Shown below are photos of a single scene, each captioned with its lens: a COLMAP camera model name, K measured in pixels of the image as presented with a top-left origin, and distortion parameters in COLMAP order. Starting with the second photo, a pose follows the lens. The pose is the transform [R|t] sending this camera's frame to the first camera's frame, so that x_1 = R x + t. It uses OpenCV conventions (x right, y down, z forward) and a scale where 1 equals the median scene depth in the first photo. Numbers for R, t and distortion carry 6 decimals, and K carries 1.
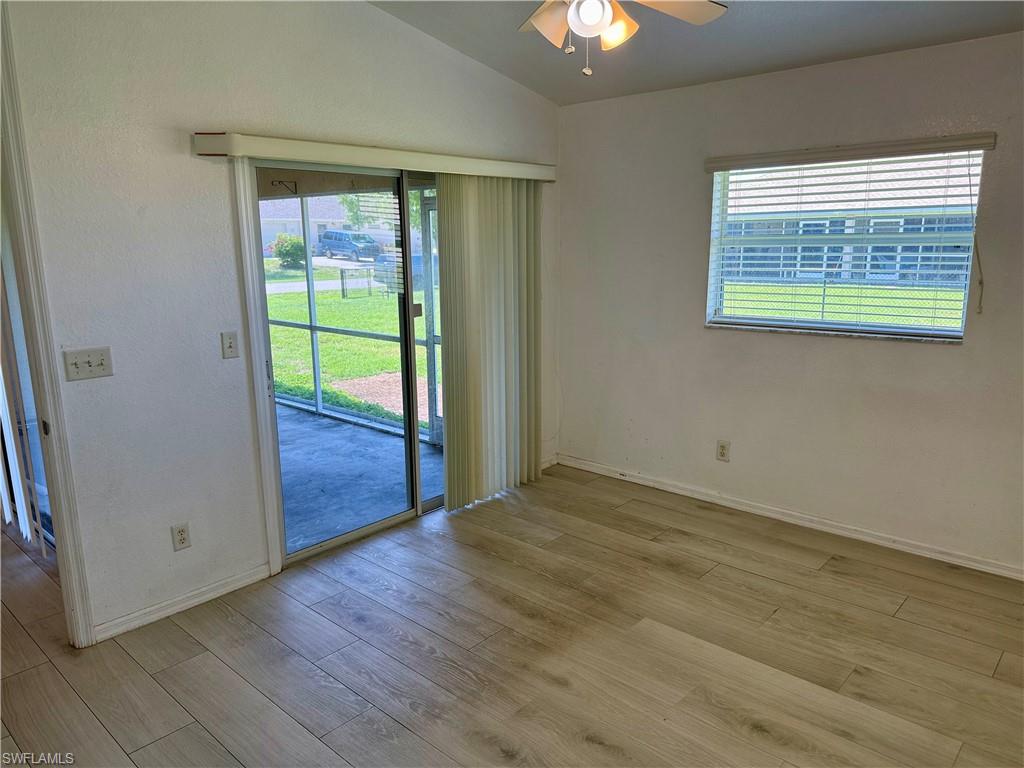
lens RADIAL K [[721.0, 0, 517.5], [0, 721.0, 392.0], [0, 0, 1]] dist [0.018264, -0.021141]
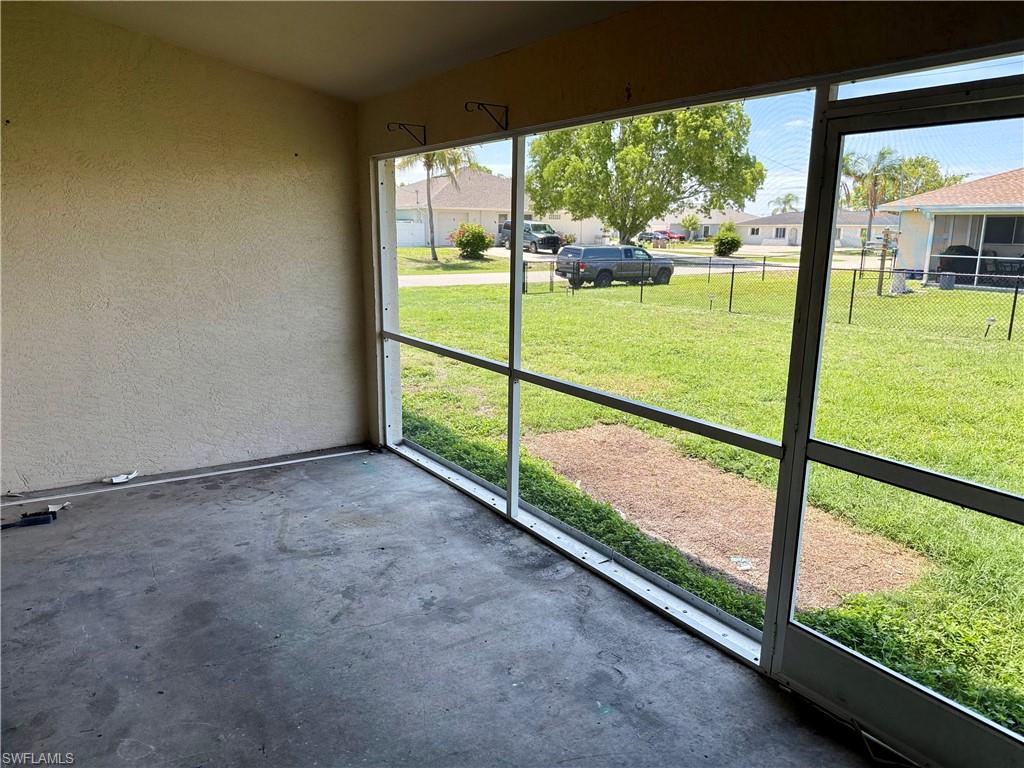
lens RADIAL K [[721.0, 0, 502.9], [0, 721.0, 386.4], [0, 0, 1]] dist [0.018264, -0.021141]
pose [[0.967872, 0.072893, -0.240646, -0.095621], [-0.072334, 0.997318, 0.011168, -0.052406], [0.240814, 0.006597, 0.970549, 0.277343]]
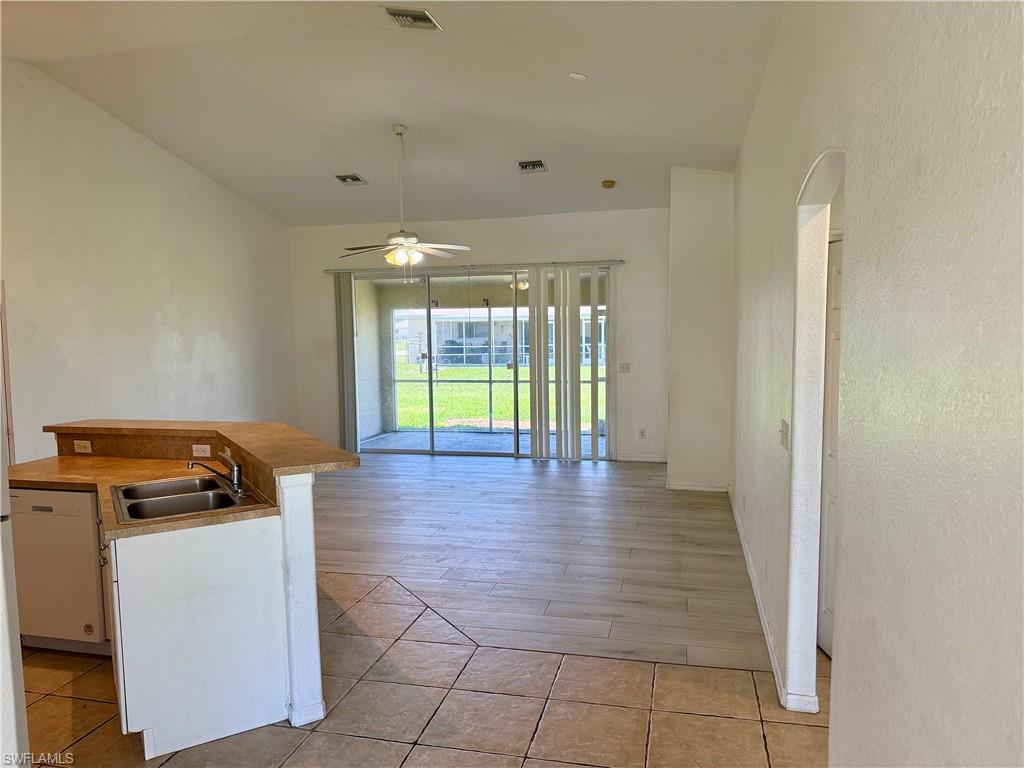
lens RADIAL K [[721.0, 0, 510.8], [0, 721.0, 386.6], [0, 0, 1]] dist [0.018264, -0.021141]
pose [[0.875241, -0.039963, 0.482034, -0.658563], [0.107030, 0.987878, -0.112438, 0.074716], [-0.471697, 0.150002, 0.868908, -0.318680]]
